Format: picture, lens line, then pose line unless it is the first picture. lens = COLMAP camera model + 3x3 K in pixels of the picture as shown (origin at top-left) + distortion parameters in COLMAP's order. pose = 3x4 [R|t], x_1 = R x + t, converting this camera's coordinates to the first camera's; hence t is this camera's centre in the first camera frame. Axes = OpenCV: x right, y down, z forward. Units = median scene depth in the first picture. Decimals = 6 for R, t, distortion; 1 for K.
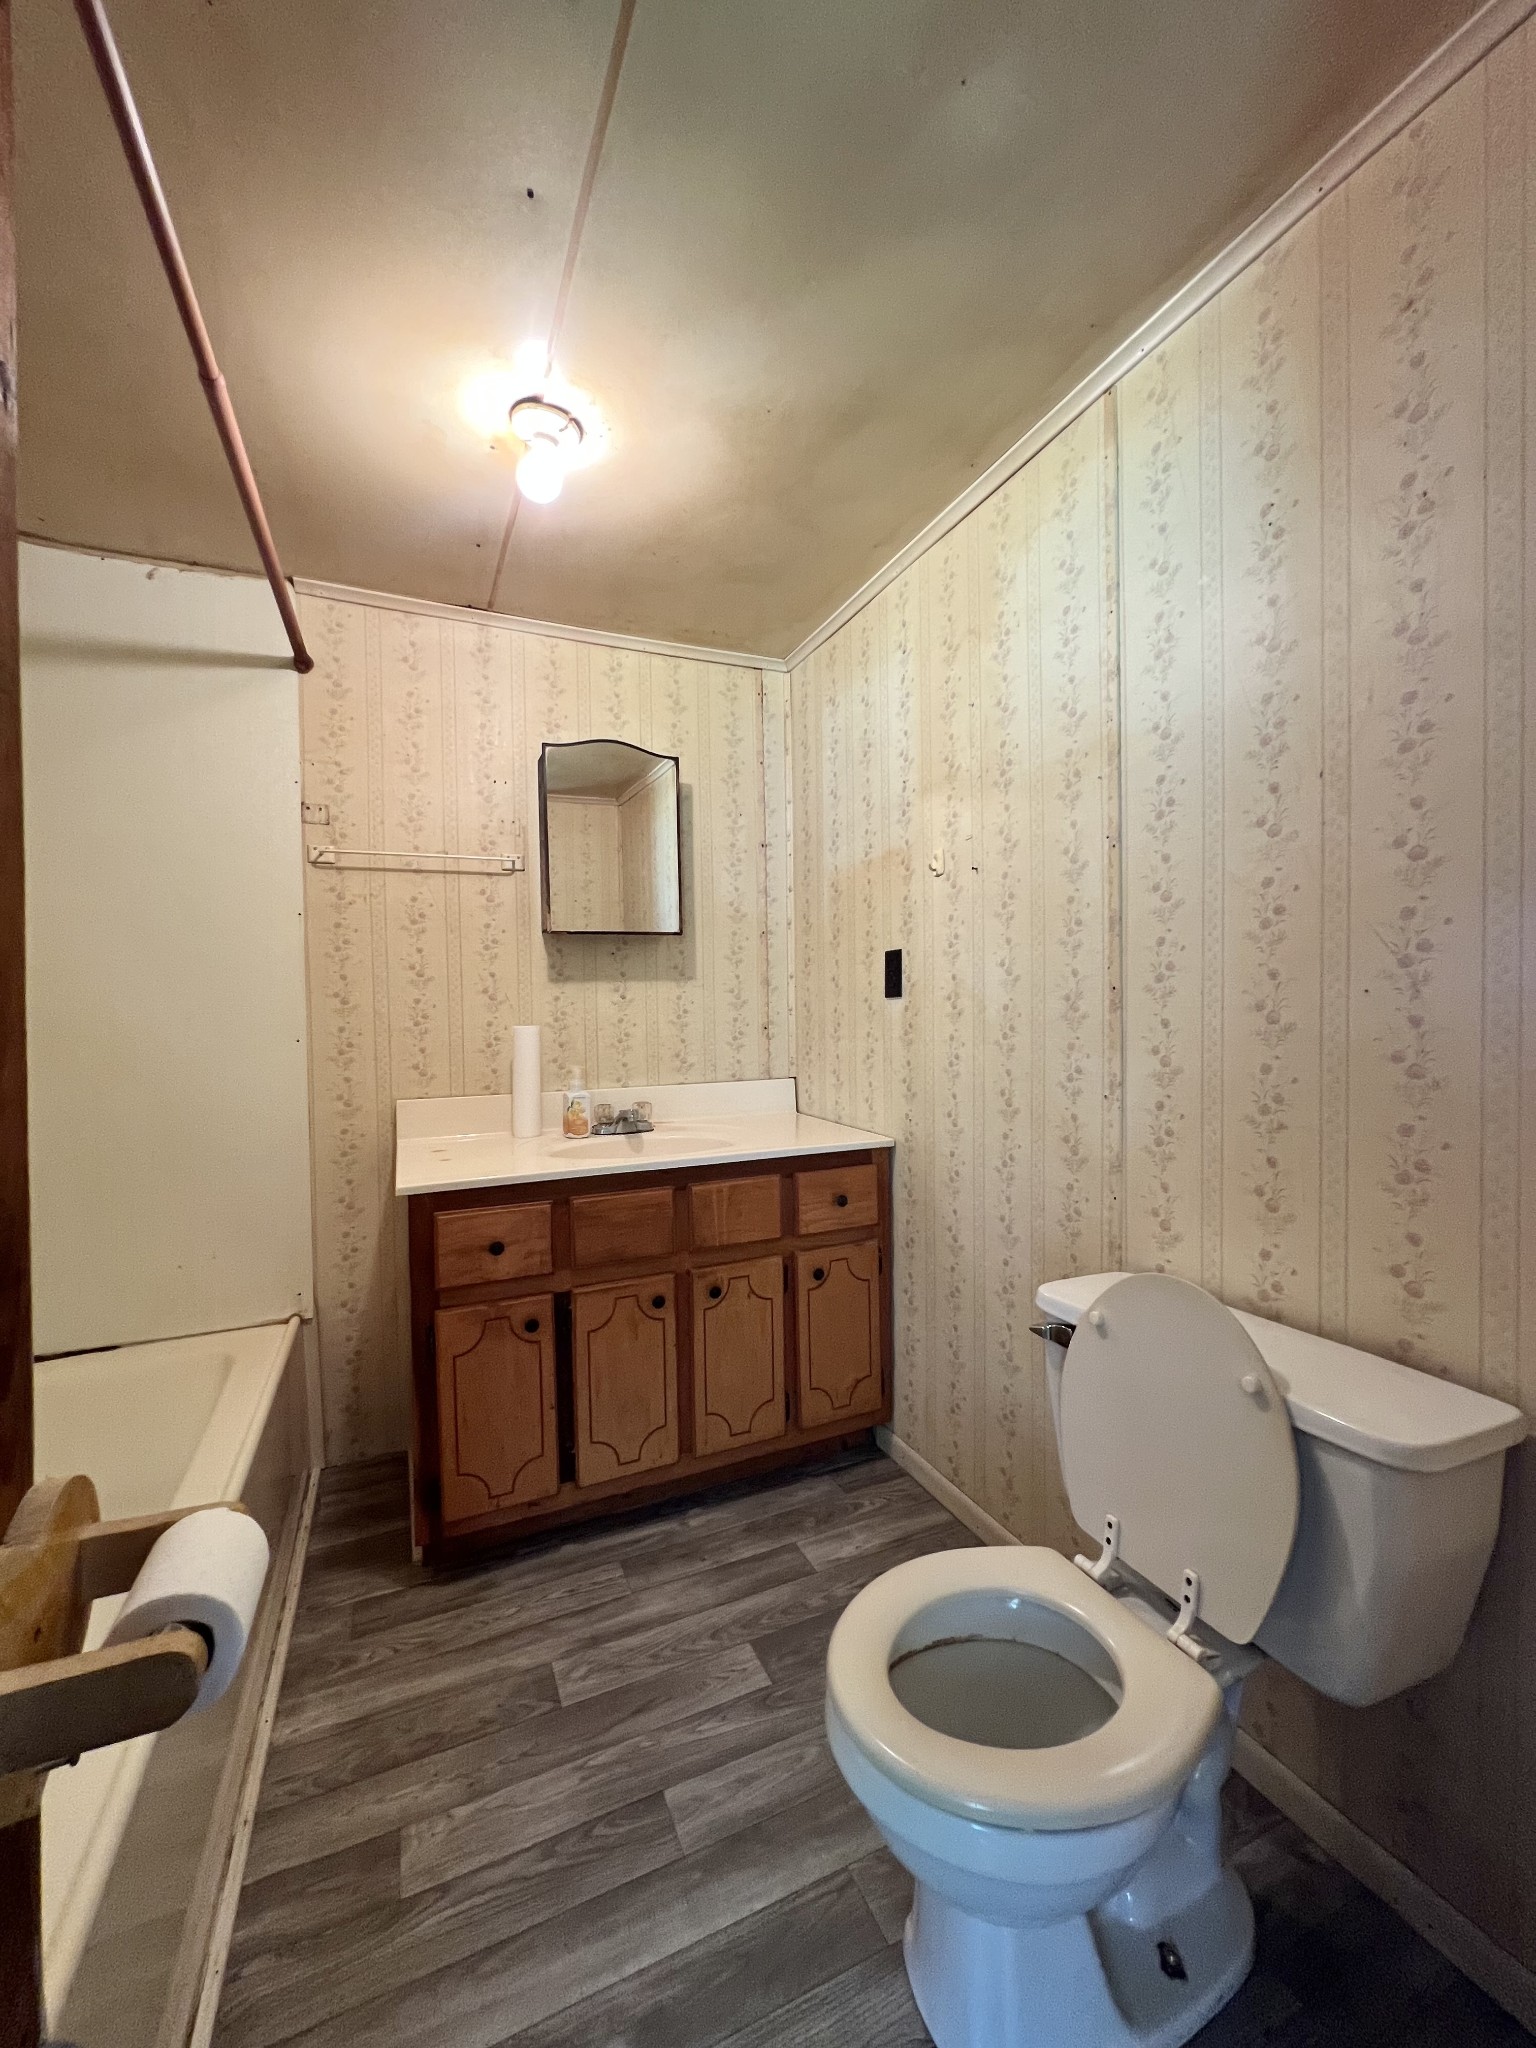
lens RADIAL K [[820.6, 0, 772.5], [0, 820.6, 1004.9], [0, 0, 1]] dist [0.000918, 0.000112]
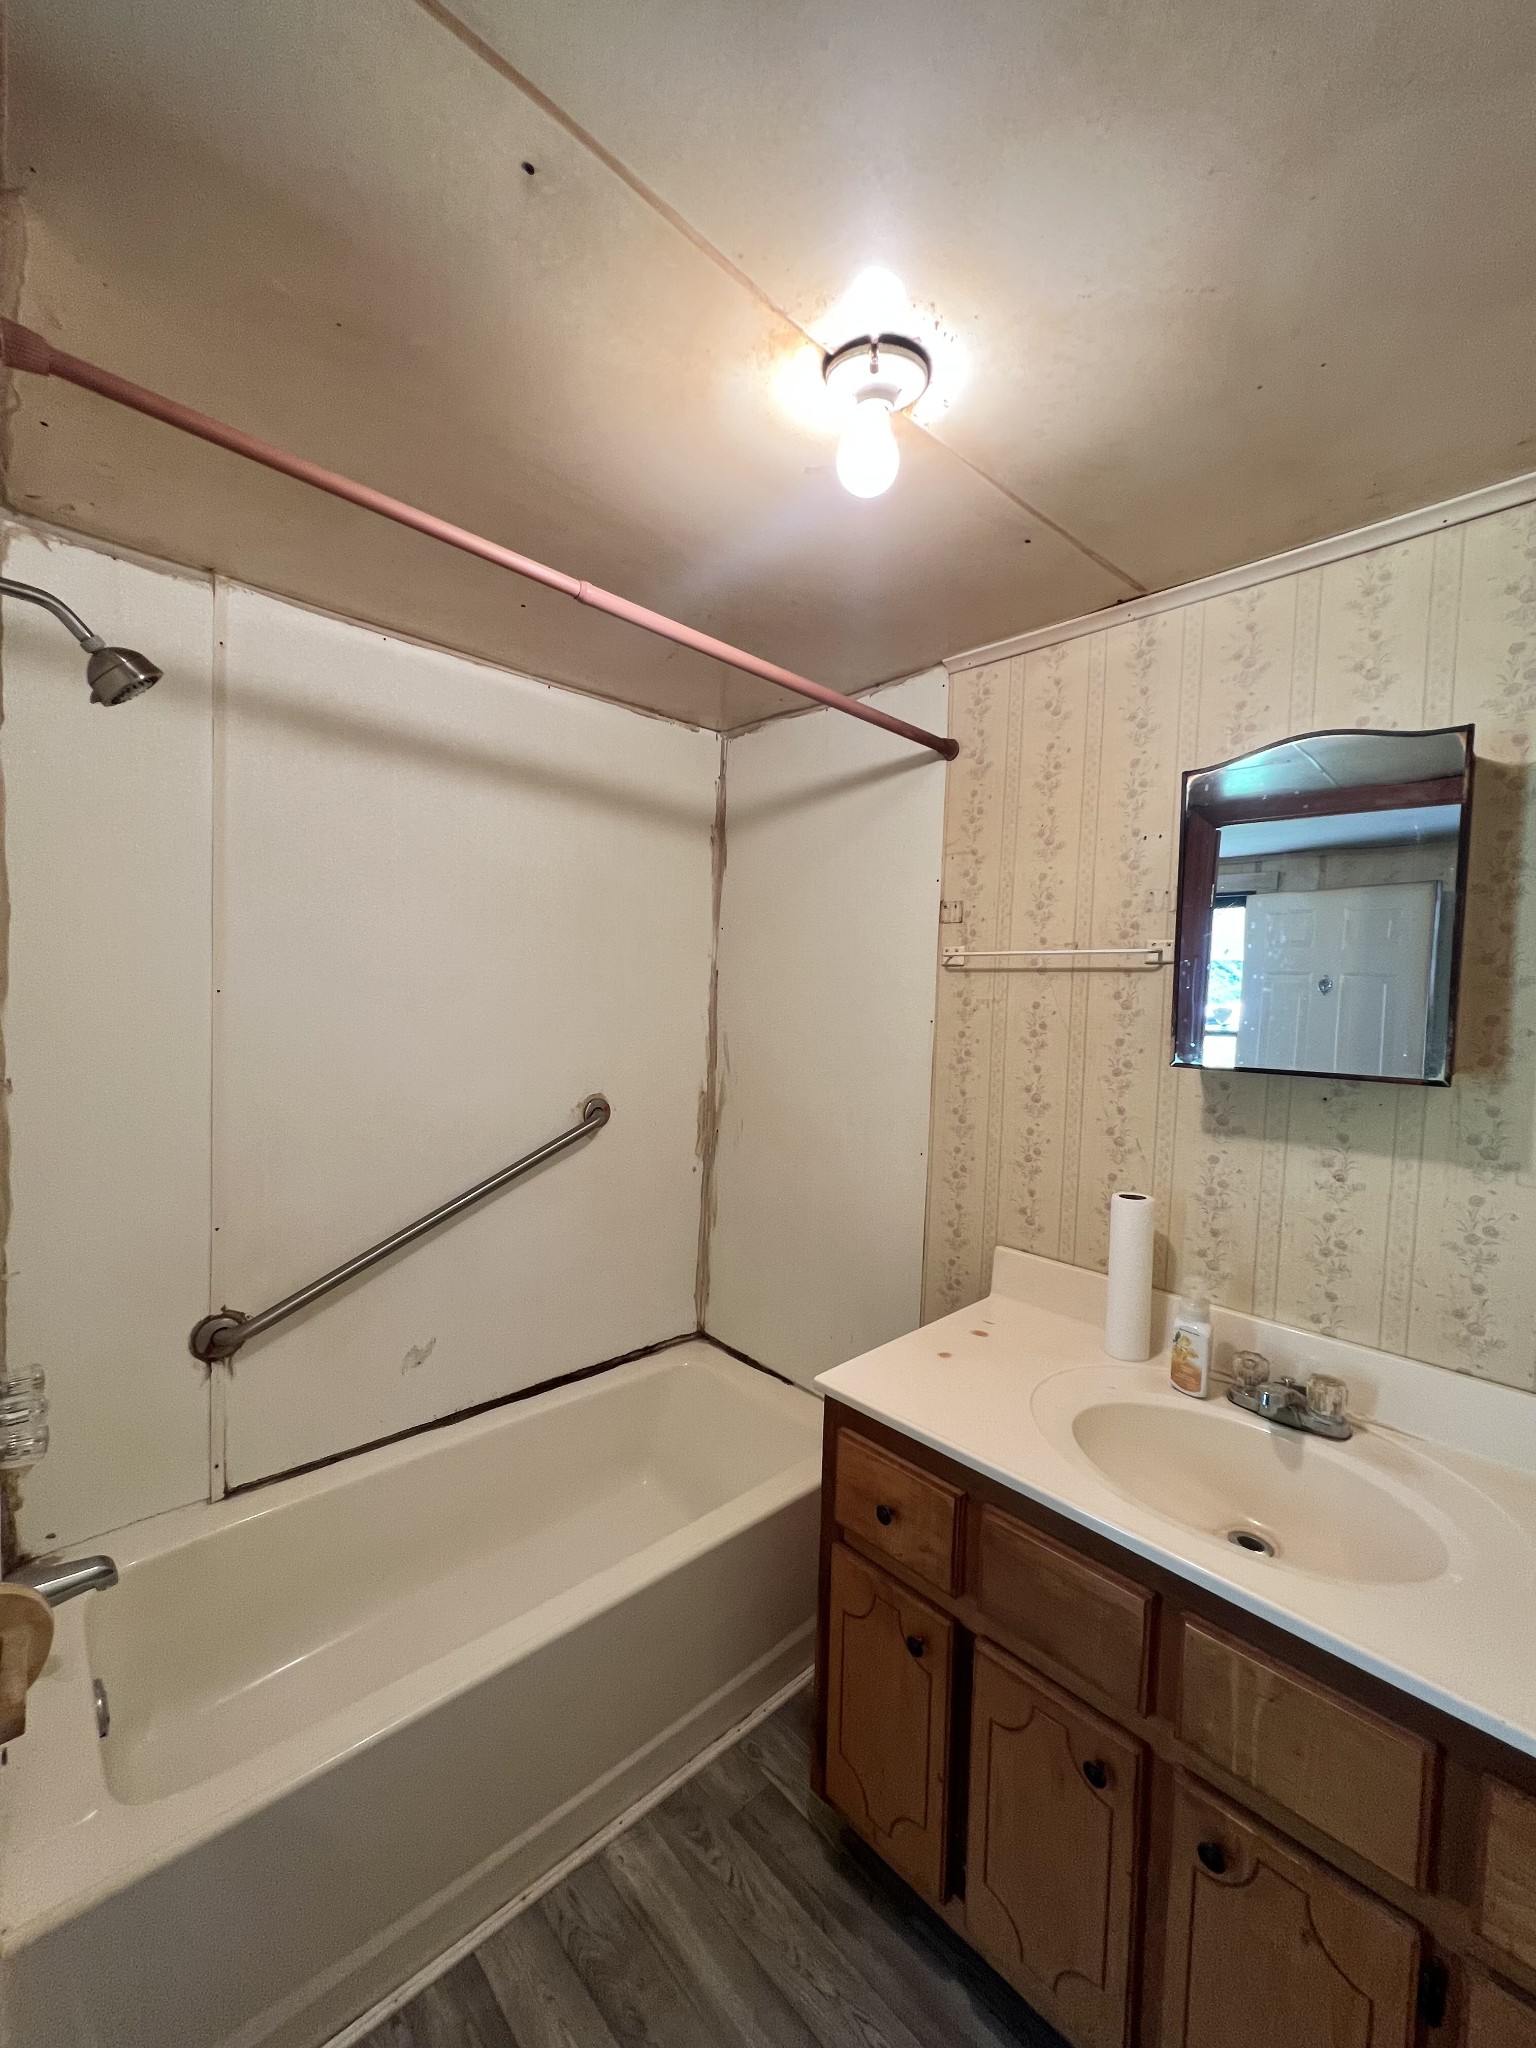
lens RADIAL K [[820.6, 0, 757.7], [0, 820.6, 1018.1], [0, 0, 1]] dist [0.000918, 0.000112]
pose [[0.323878, 0.062645, -0.944023, 0.244751], [-0.034824, 0.997919, 0.054274, -0.154872], [0.945458, 0.015297, 0.325385, 0.492133]]
